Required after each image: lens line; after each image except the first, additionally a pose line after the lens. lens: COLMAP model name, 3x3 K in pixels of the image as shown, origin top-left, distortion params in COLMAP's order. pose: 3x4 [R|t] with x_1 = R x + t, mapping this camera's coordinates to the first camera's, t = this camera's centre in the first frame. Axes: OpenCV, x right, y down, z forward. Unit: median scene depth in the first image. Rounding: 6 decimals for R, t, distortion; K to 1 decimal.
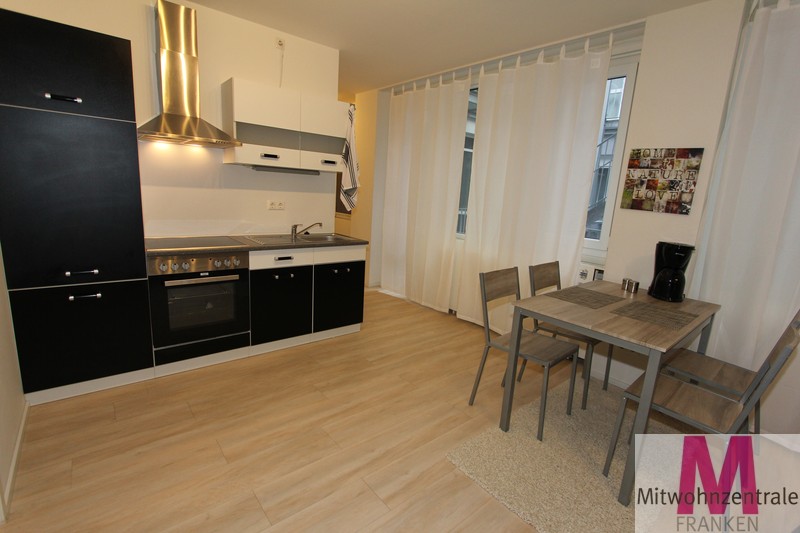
lens RADIAL K [[371.7, 0, 404.3], [0, 371.7, 265.5], [0, 0, 1]] dist [-0.009300, 0.000035]
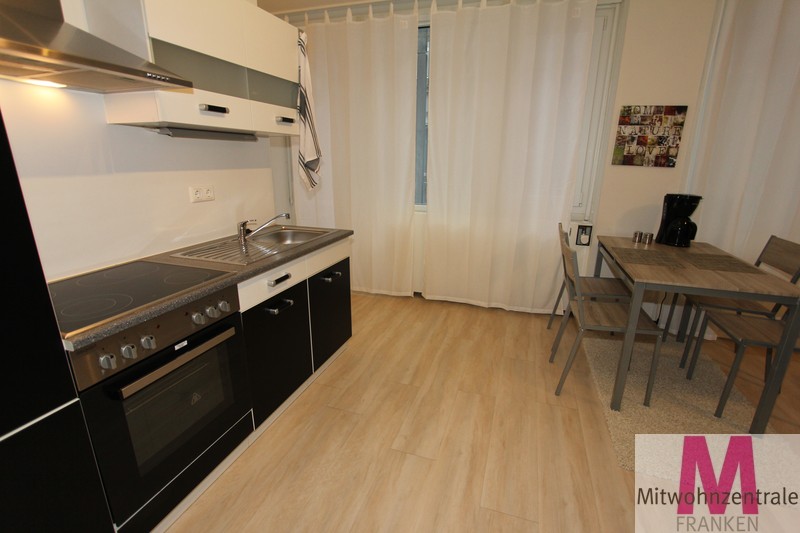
lens RADIAL K [[371.7, 0, 404.3], [0, 371.7, 265.5], [0, 0, 1]] dist [-0.009300, 0.000035]
pose [[0.851961, -0.194896, 0.485982, -0.490844], [0.142894, 0.979456, 0.142293, -0.112348], [-0.503730, -0.051784, 0.862307, 0.395071]]
